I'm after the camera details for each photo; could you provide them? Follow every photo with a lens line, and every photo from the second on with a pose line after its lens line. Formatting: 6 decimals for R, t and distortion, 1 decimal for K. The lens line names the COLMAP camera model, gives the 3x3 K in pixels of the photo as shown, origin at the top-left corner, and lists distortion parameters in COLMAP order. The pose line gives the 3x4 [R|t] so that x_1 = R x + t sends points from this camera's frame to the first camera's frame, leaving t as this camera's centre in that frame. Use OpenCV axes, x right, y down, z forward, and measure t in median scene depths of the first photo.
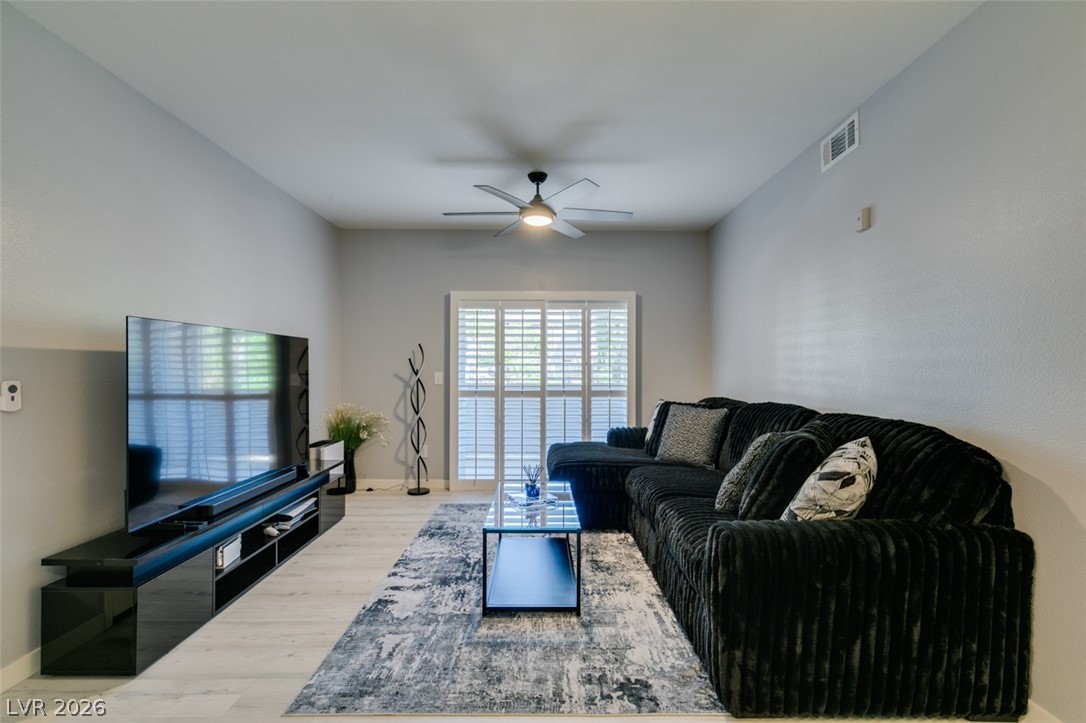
lens RADIAL K [[485.3, 0, 542.3], [0, 485.3, 364.0], [0, 0, 1]] dist [0.000930, -0.000034]
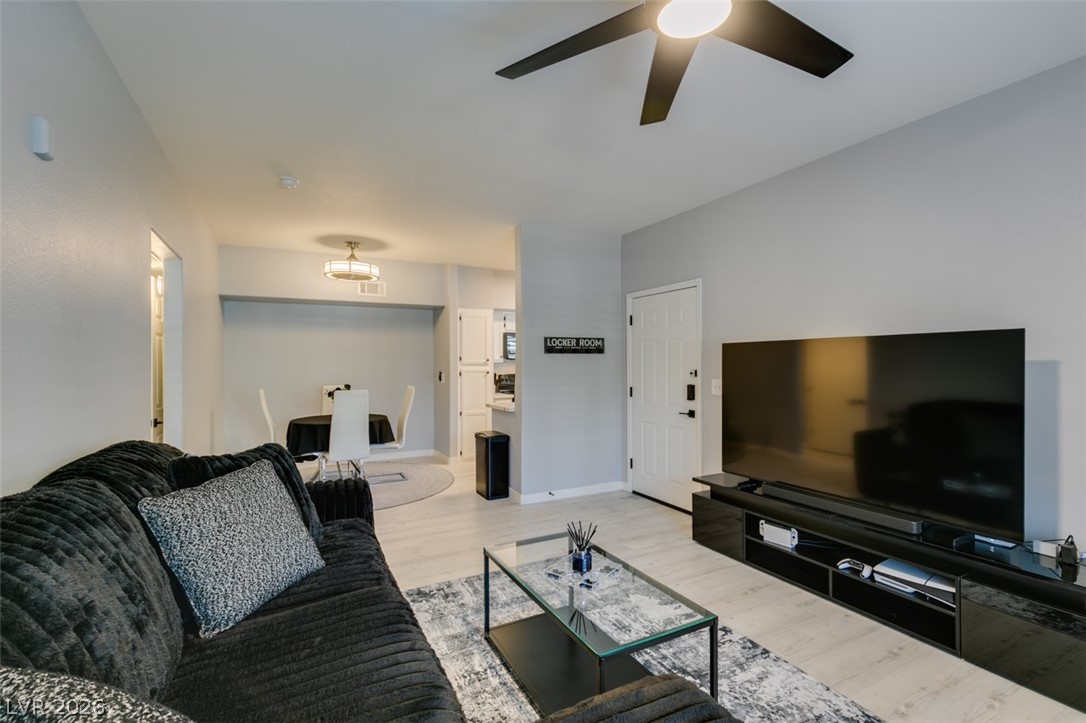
lens RADIAL K [[483.8, 0, 543.5], [0, 483.8, 366.6], [0, 0, 1]] dist [0.000039, -0.000269]
pose [[-0.888514, 0.004058, -0.458831, 0.344534], [0.005067, 0.999987, -0.000970, -0.013612], [0.458821, -0.003187, -0.888523, 1.597072]]
